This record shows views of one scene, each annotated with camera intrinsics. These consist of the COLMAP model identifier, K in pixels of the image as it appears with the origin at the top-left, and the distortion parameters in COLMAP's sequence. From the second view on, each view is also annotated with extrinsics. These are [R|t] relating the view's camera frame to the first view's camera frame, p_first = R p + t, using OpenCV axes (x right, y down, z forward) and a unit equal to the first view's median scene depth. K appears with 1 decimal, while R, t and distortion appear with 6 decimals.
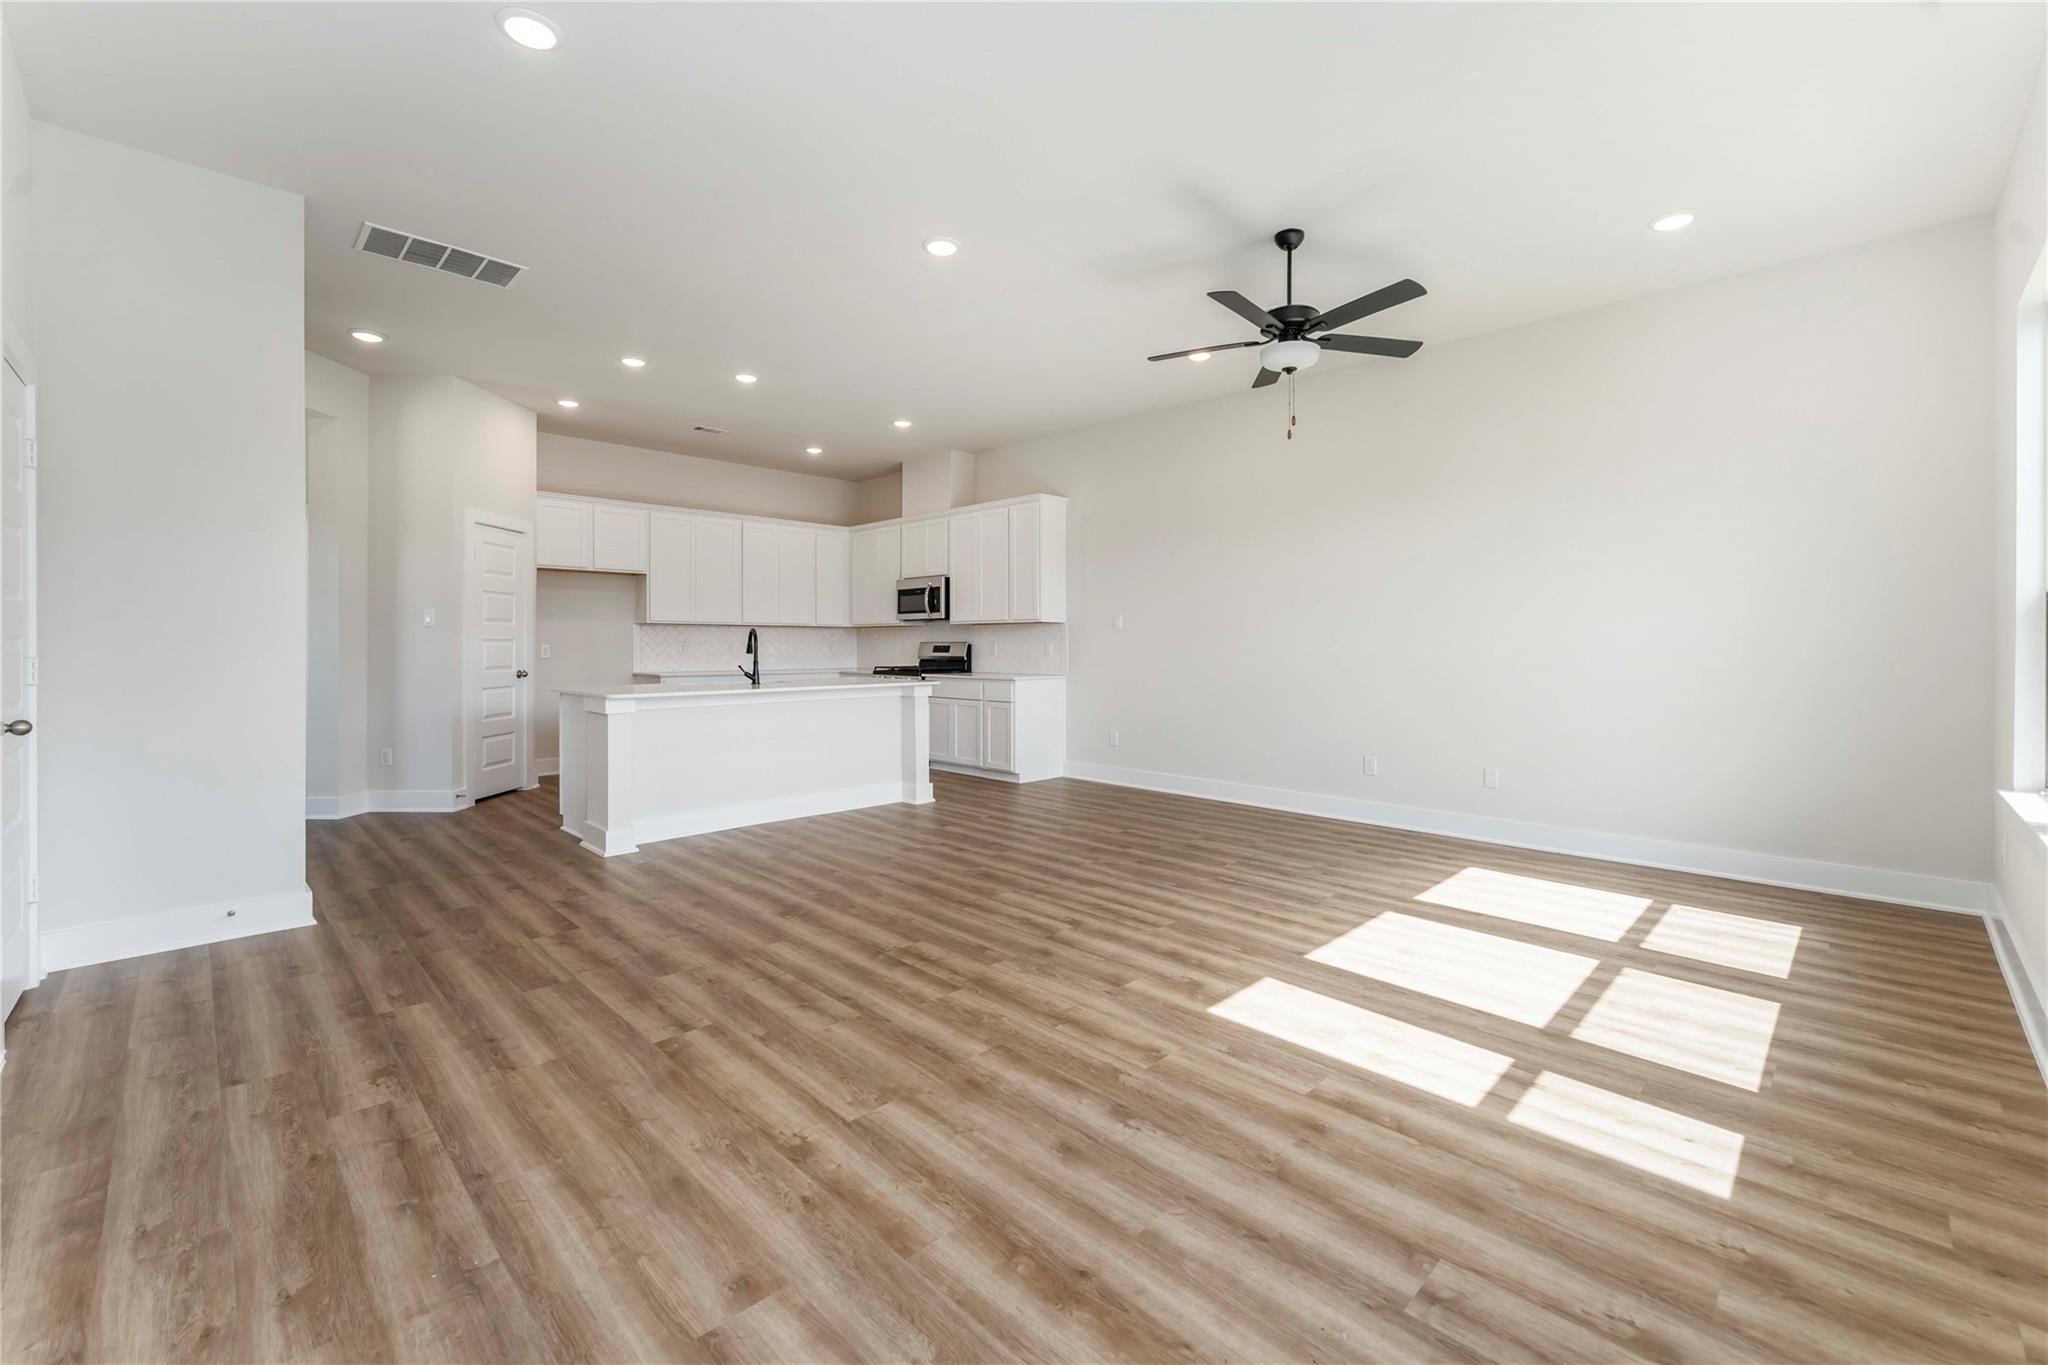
lens RADIAL K [[838.2, 0, 1012.2], [0, 838.2, 646.6], [0, 0, 1]] dist [-0.000250, 0.000025]
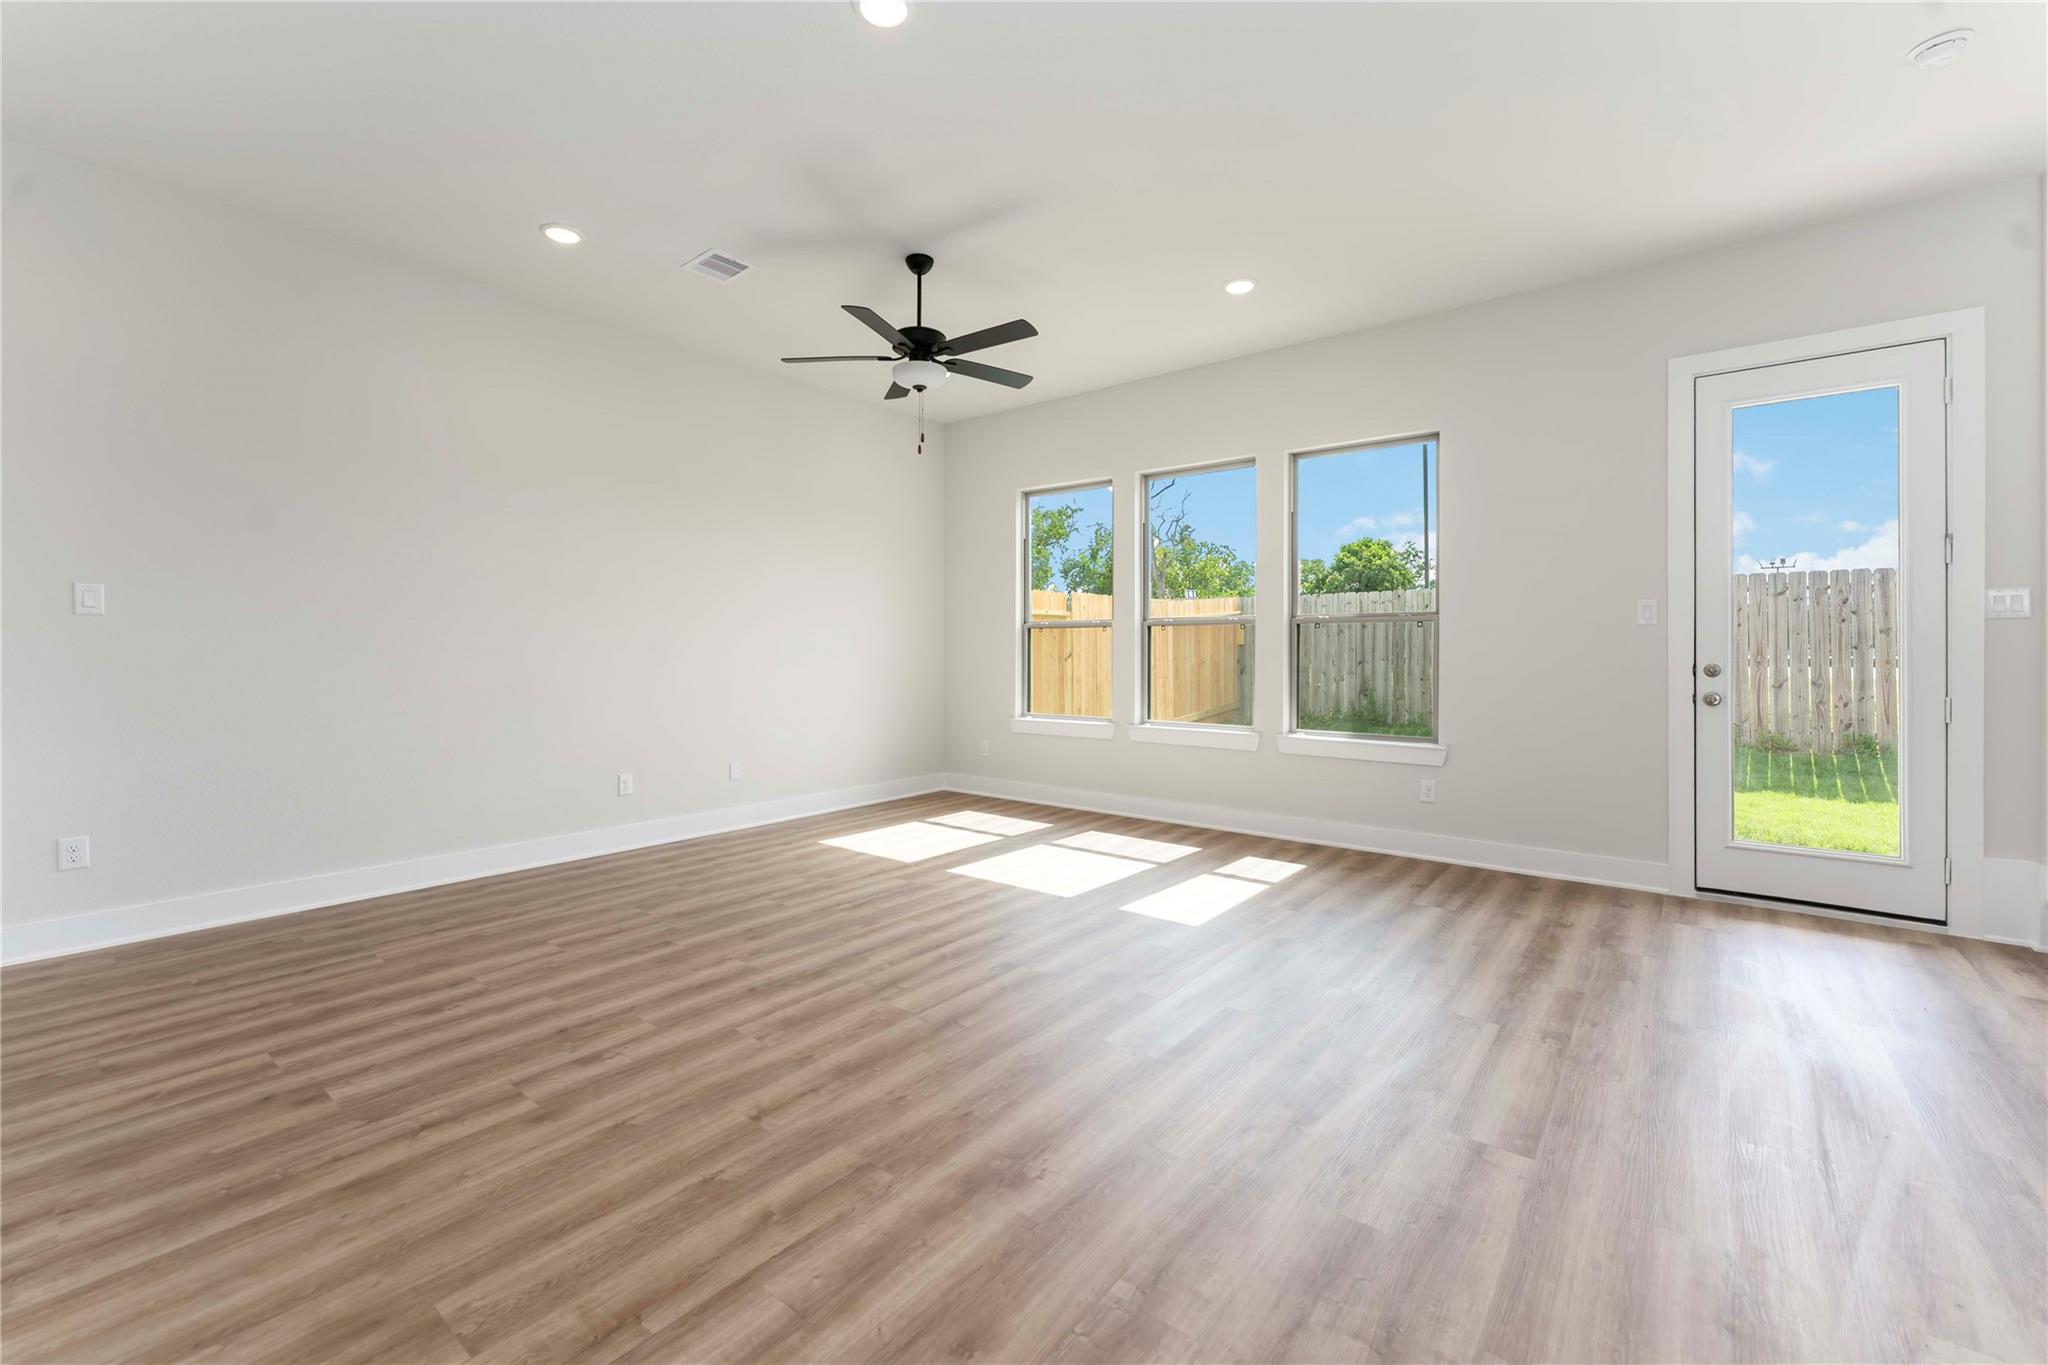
lens RADIAL K [[845.6, 0, 1015.6], [0, 845.6, 646.7], [0, 0, 1]] dist [-0.001282, -0.000173]
pose [[-0.120050, 0.001220, 0.992767, -0.875178], [0.000126, 0.999999, -0.001213, -0.004442], [-0.992768, -0.000020, -0.120050, 1.193331]]
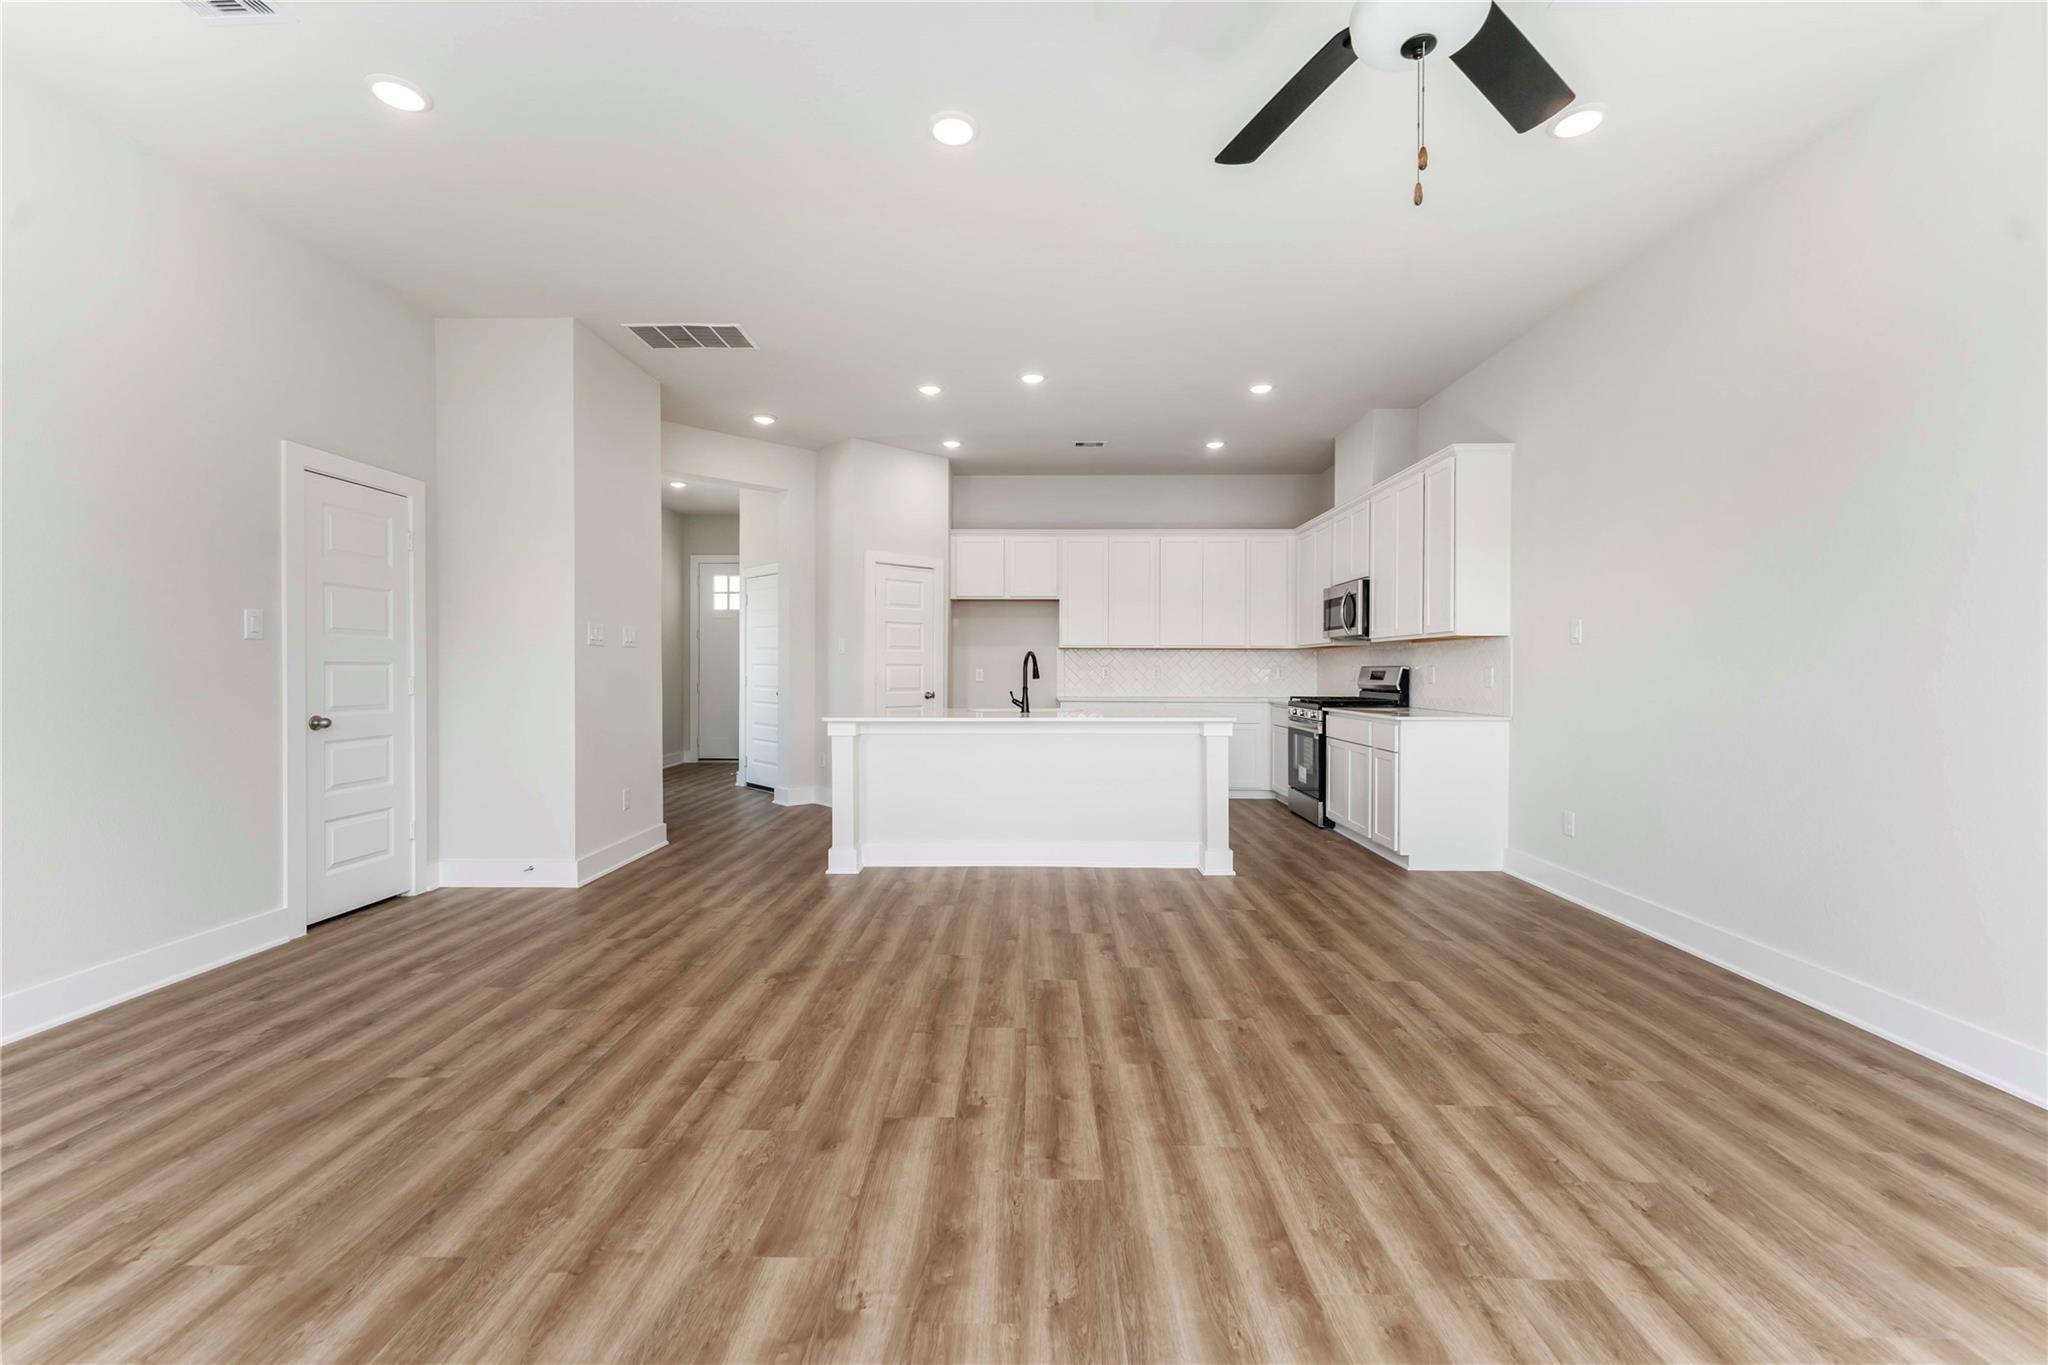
lens RADIAL K [[828.0, 0, 1024.0], [0, 828.0, 682.5], [0, 0, 1]] dist [-0.000760, -0.000383]
pose [[0.705624, 0.011856, -0.708487, 0.585431], [-0.002339, 0.999894, 0.014404, -0.001830], [0.708583, -0.008507, 0.705577, 0.643652]]
